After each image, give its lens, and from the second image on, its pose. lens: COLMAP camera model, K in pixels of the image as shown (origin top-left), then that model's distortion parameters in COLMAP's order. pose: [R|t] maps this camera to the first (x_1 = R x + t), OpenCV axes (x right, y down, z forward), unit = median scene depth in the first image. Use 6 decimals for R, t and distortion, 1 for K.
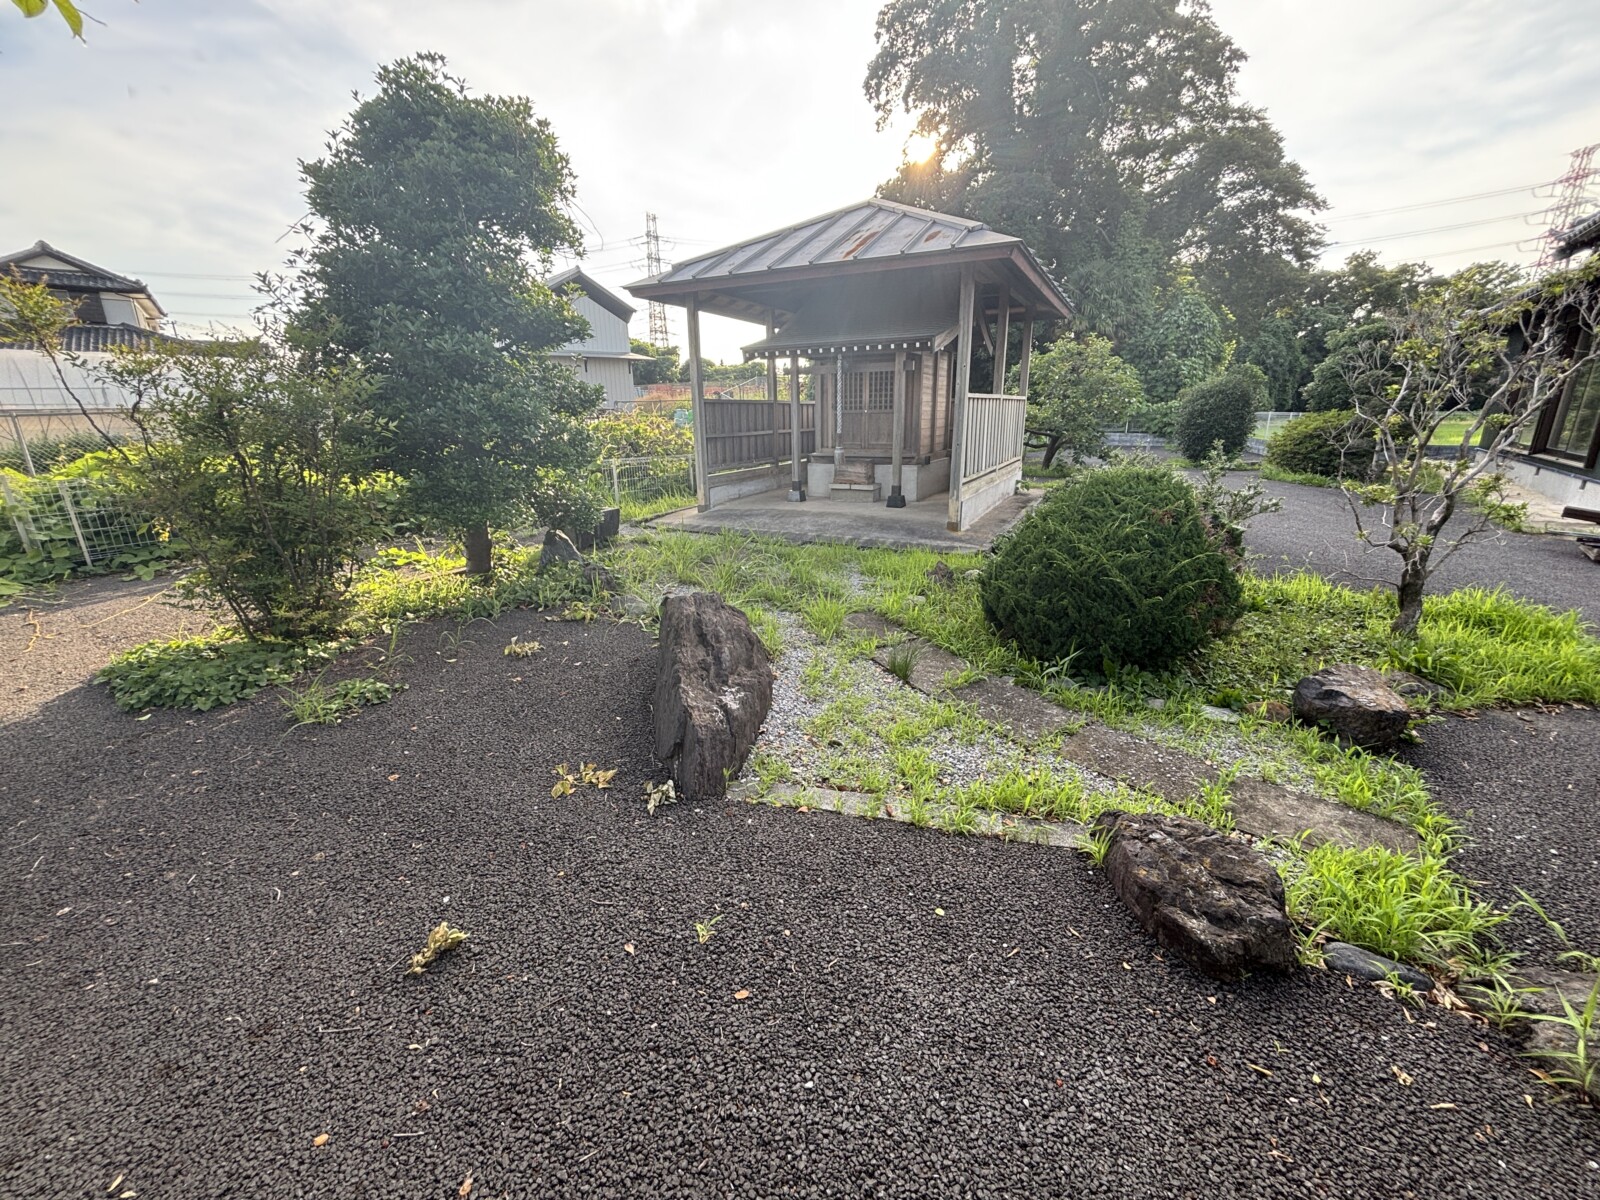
lens RADIAL K [[642.0, 0, 801.7], [0, 642.0, 602.4], [0, 0, 1]] dist [-0.002308, -0.000541]
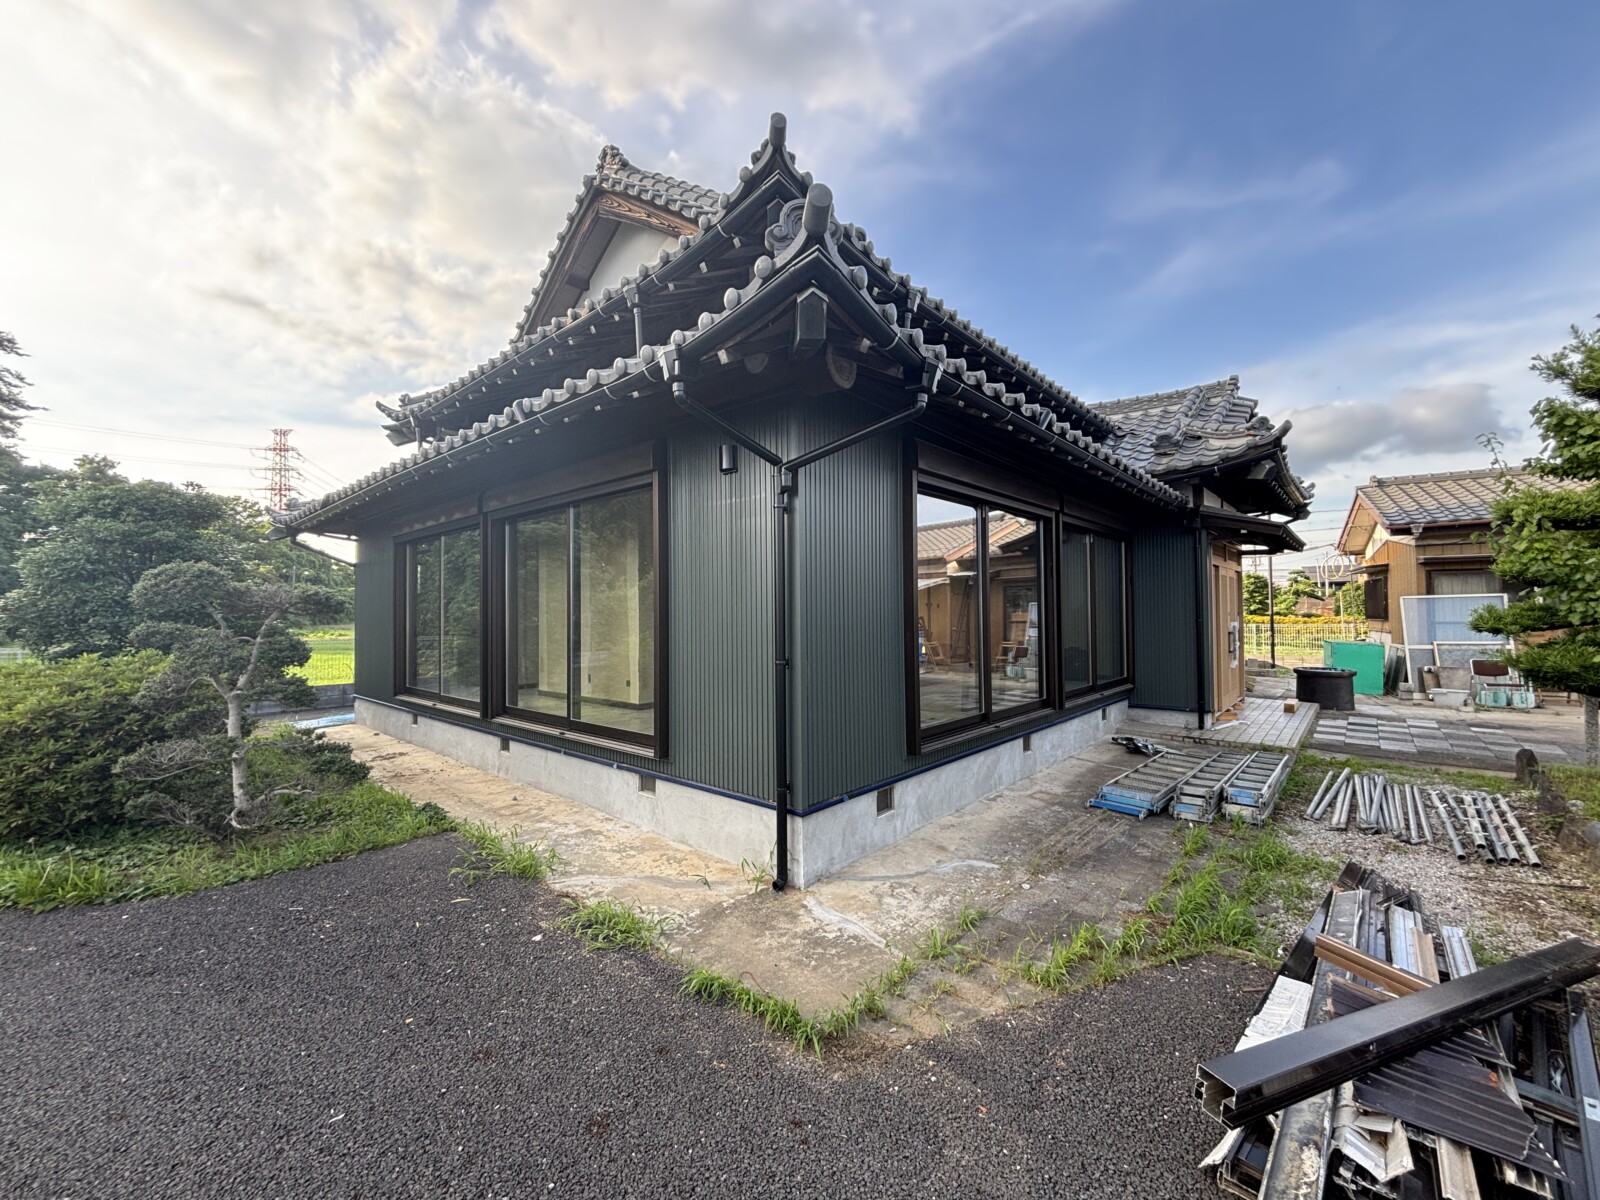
lens RADIAL K [[642.0, 0, 801.9], [0, 642.0, 602.3], [0, 0, 1]] dist [-0.002308, -0.000541]
pose [[0.068953, 0.027105, 0.997252, 0.075002], [0.296200, 0.953998, -0.046410, -0.029626], [-0.952634, 0.298586, 0.057752, 0.087759]]
